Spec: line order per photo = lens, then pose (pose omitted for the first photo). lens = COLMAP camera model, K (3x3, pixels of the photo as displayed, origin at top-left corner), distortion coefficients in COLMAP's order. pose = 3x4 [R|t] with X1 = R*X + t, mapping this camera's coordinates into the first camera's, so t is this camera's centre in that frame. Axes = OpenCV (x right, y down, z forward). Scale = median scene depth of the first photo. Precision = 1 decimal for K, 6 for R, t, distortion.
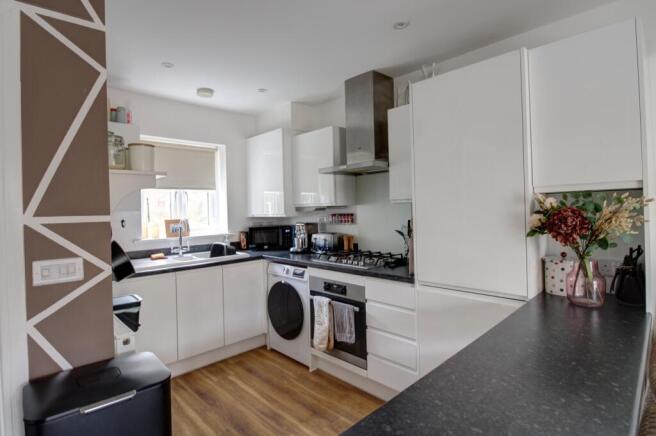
lens RADIAL K [[333.2, 0, 327.9], [0, 333.2, 209.8], [0, 0, 1]] dist [0.003364, -0.011756]
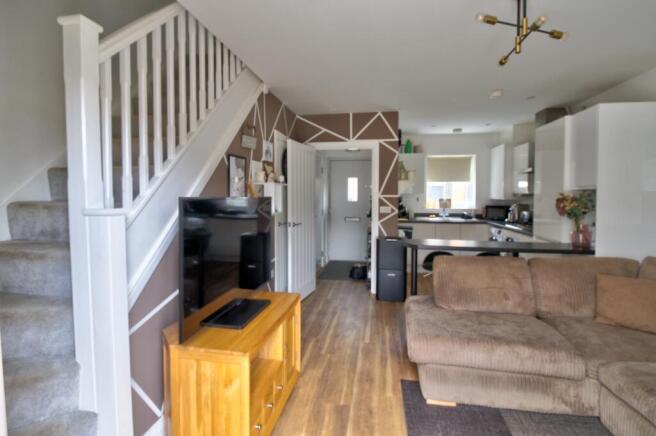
lens RADIAL K [[333.2, 0, 327.9], [0, 333.2, 208.6], [0, 0, 1]] dist [0.003364, -0.011756]
pose [[0.598187, 0.060652, -0.799058, 0.772448], [-0.019876, 0.997948, 0.060868, -0.018861], [0.801110, -0.020528, 0.598165, -0.757555]]
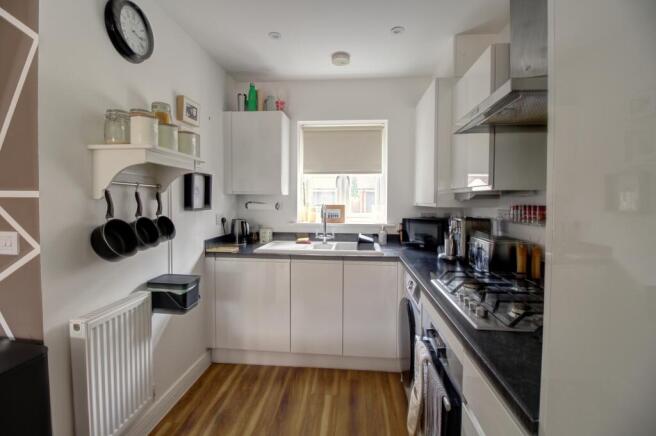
lens RADIAL K [[301.6, 0, 327.4], [0, 301.6, 210.5], [0, 0, 1]] dist [-0.015056, -0.000949]
pose [[0.656012, 0.051871, -0.752966, 0.237448], [-0.025114, 0.998583, 0.046911, 0.005941], [0.754332, -0.011864, 0.656386, 0.499976]]
